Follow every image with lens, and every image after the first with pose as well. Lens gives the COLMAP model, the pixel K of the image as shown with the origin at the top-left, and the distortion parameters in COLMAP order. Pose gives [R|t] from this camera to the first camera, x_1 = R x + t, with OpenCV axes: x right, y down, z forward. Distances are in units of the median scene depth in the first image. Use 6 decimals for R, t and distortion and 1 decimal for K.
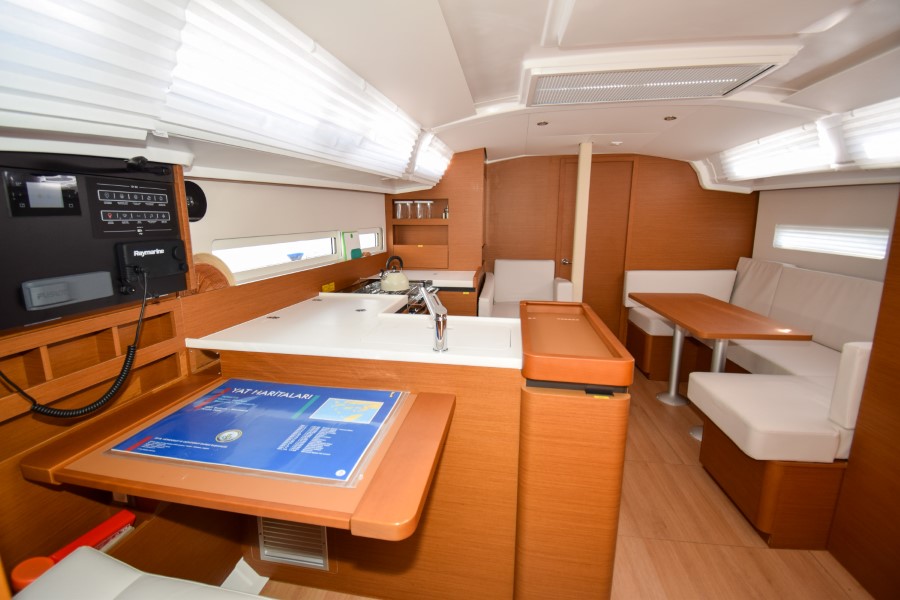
lens RADIAL K [[398.3, 0, 439.6], [0, 398.3, 295.1], [0, 0, 1]] dist [0.013585, -0.021716]
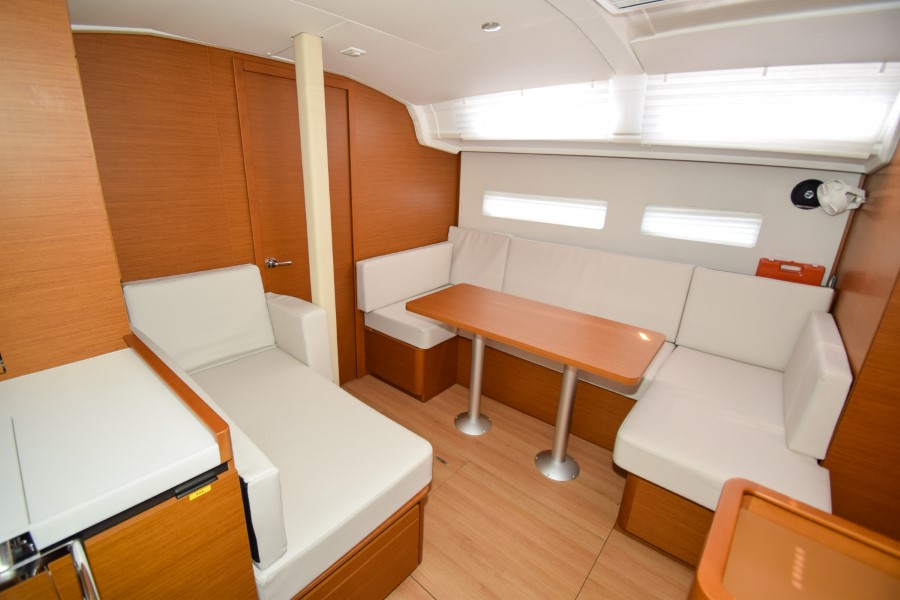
lens RADIAL K [[398.3, 0, 441.6], [0, 398.3, 303.0], [0, 0, 1]] dist [0.013585, -0.021716]
pose [[0.515750, -0.259233, 0.816578, -0.059066], [0.120474, 0.965598, 0.230449, -0.214032], [-0.848226, -0.020478, 0.529238, 0.828156]]
